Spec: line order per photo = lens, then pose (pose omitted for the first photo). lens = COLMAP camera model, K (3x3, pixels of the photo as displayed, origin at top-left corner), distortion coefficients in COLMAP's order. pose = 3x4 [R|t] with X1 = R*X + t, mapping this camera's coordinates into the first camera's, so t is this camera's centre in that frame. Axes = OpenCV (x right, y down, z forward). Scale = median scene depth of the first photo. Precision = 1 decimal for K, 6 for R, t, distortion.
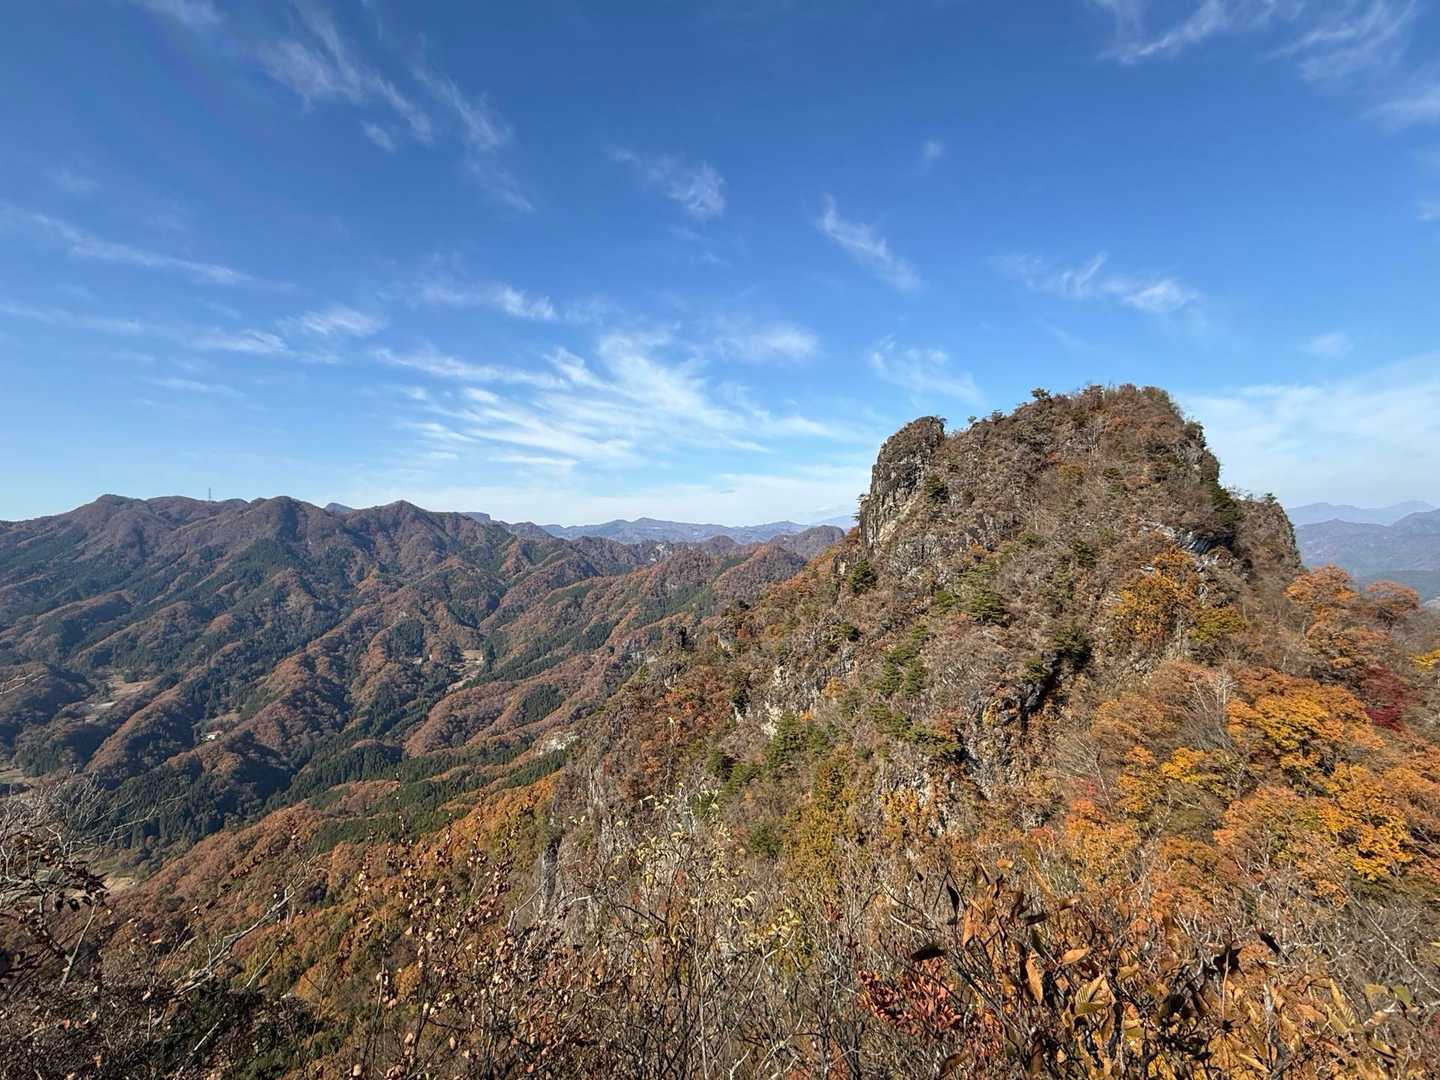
lens RADIAL K [[2228.8, 0, 719.7], [0, 2228.8, 539.1], [0, 0, 1]] dist [0.155757, 0.000000]
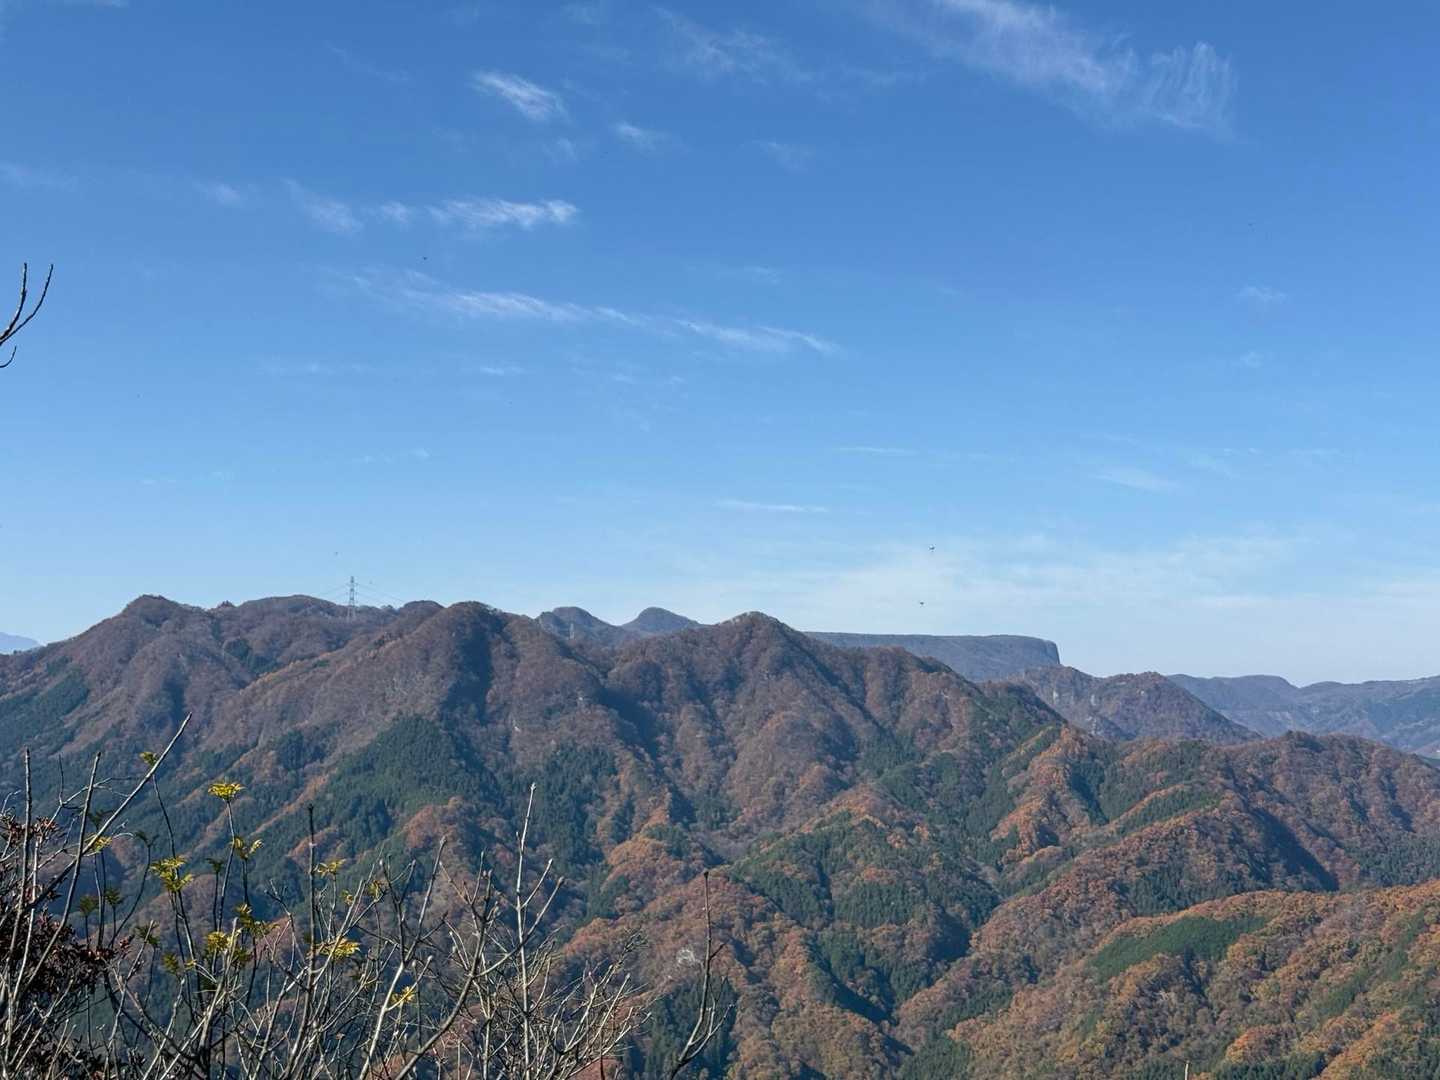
lens RADIAL K [[2228.8, 0, 720.2], [0, 2228.8, 536.9], [0, 0, 1]] dist [0.155757, 0.000000]
pose [[0.742360, 0.001673, -0.669999, 0.090807], [0.020409, 0.999476, 0.025109, -0.038667], [0.669690, -0.032314, 0.741937, 0.745784]]
